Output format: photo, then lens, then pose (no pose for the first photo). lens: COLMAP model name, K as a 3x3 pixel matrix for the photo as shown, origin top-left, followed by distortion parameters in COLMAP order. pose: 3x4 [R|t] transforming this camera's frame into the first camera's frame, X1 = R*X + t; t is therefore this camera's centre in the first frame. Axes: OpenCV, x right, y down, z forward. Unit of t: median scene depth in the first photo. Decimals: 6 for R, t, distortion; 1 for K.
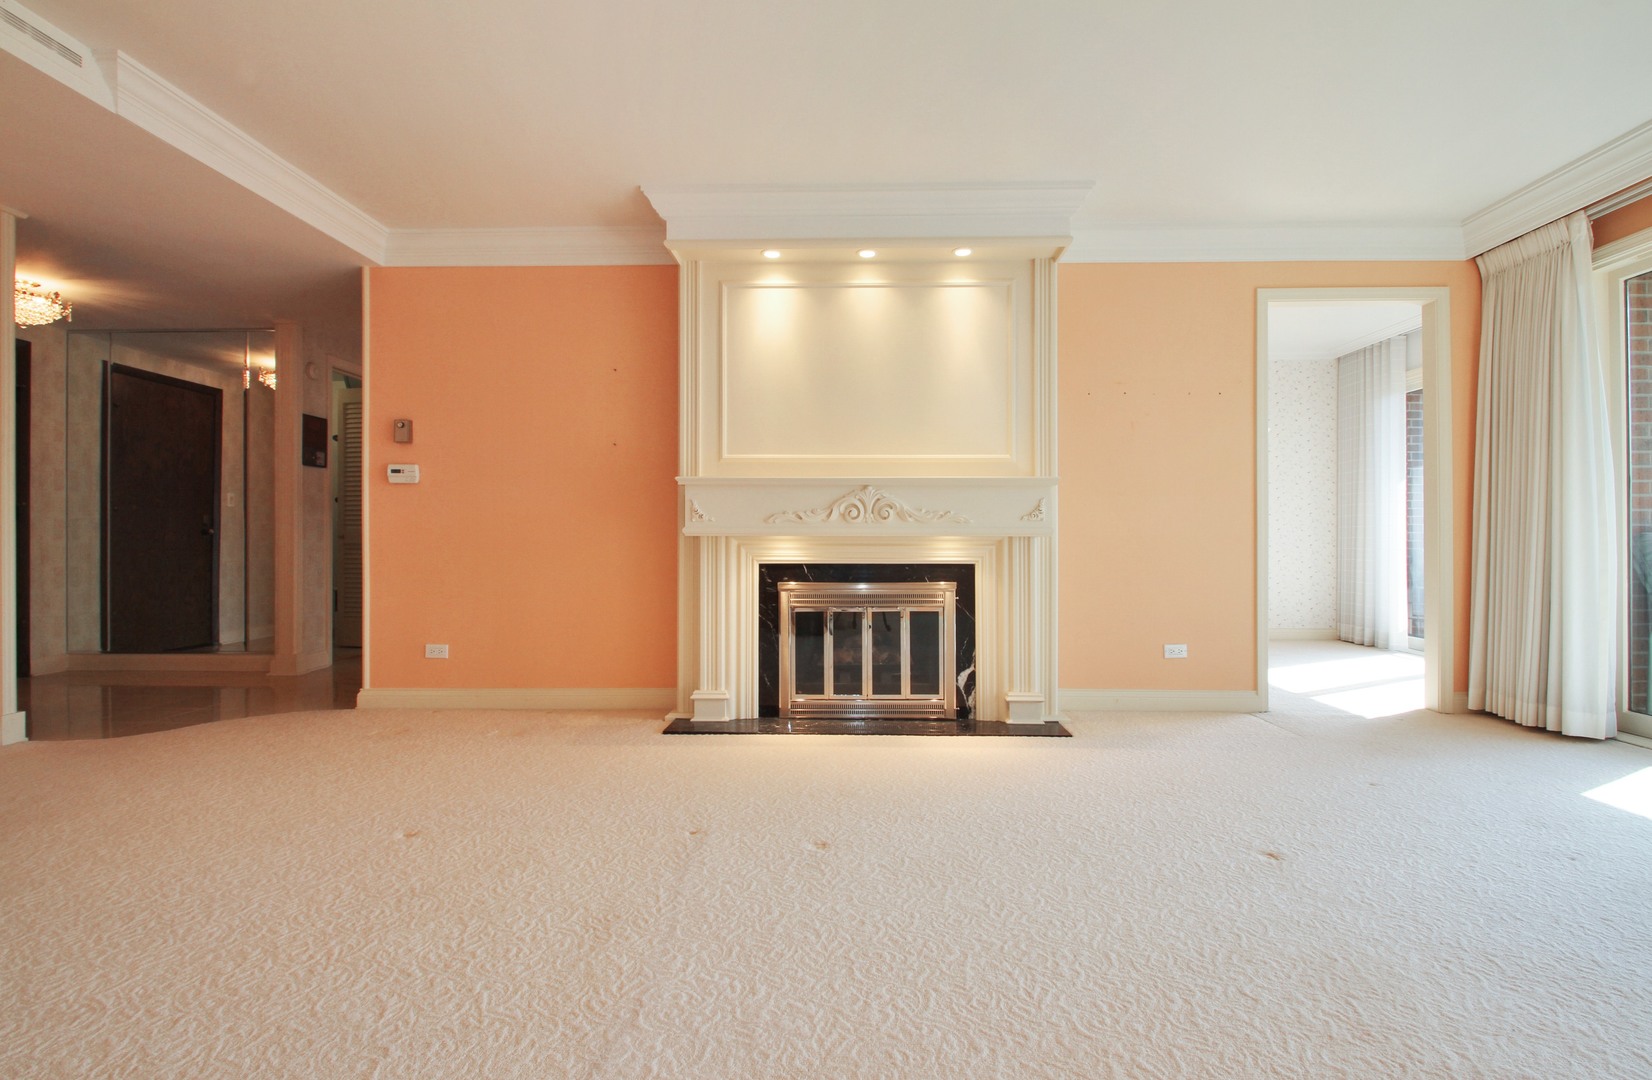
lens RADIAL K [[778.7, 0, 826.0], [0, 778.7, 540.0], [0, 0, 1]] dist [-0.003157, 0.000001]
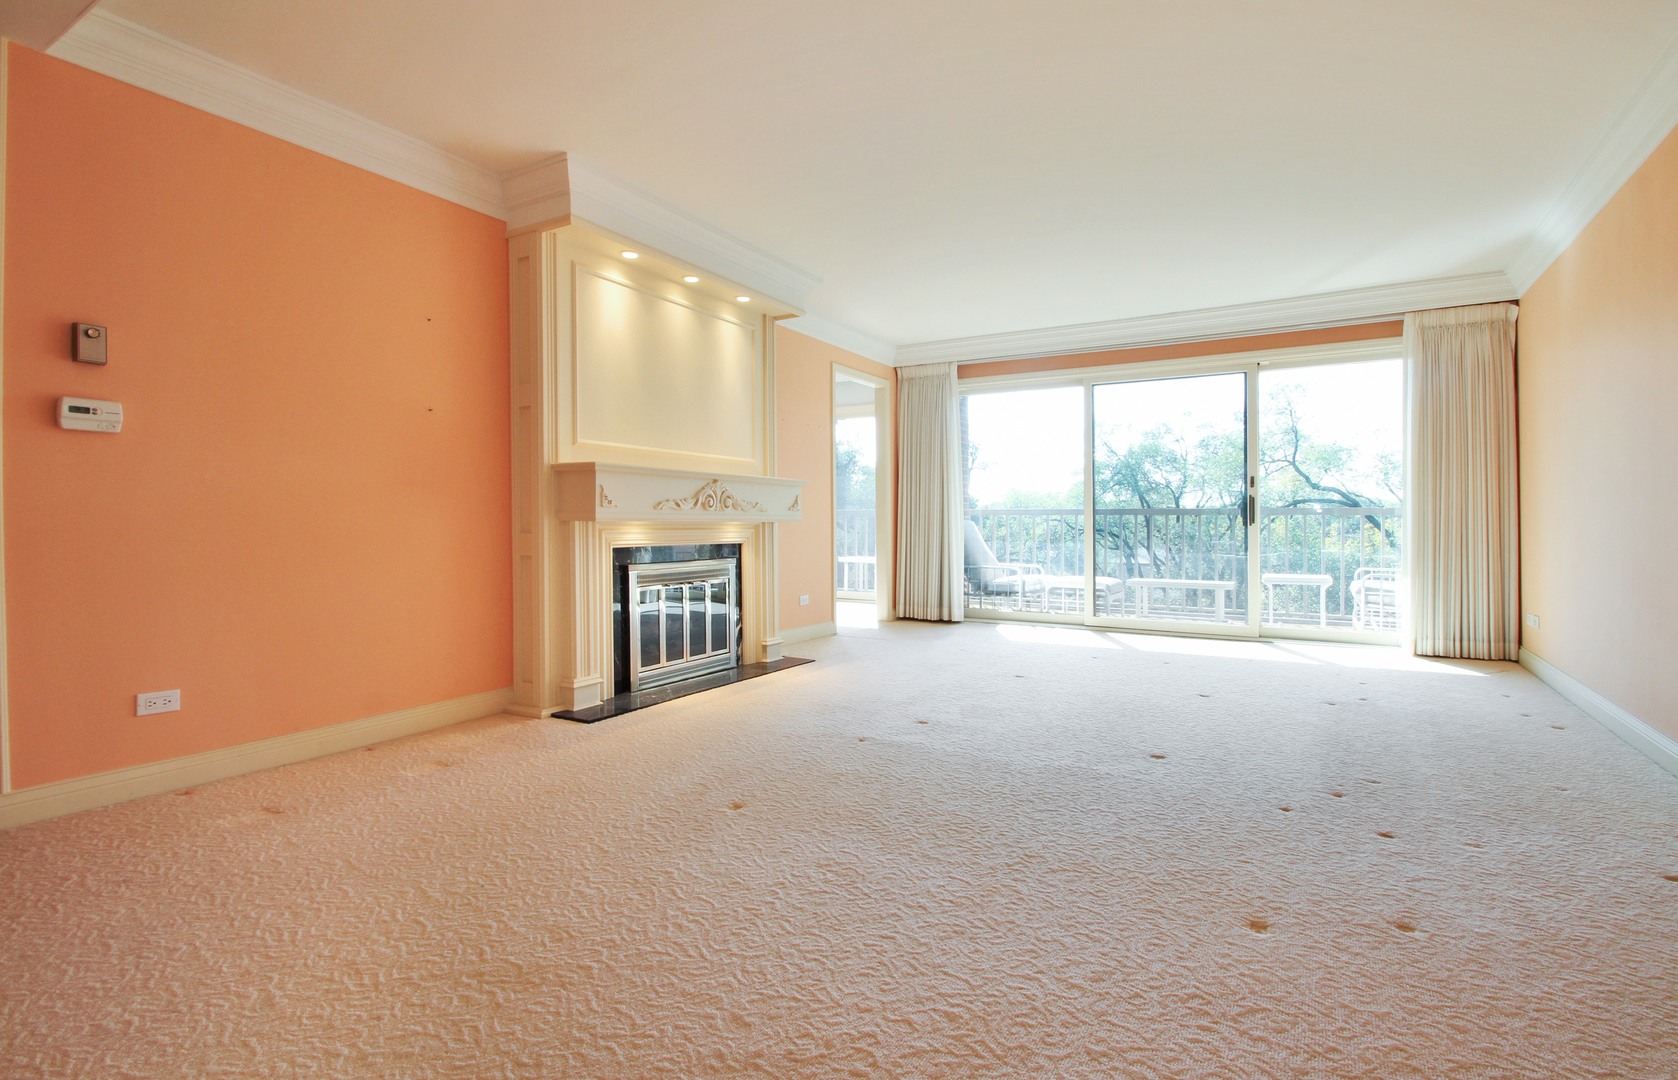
lens RADIAL K [[788.7, 0, 842.4], [0, 788.7, 527.9], [0, 0, 1]] dist [-0.000421, -0.000886]
pose [[0.489062, -0.005829, 0.872230, -0.854738], [-0.000752, 0.999974, 0.007104, -0.003995], [-0.872249, -0.004130, 0.489045, 0.221517]]
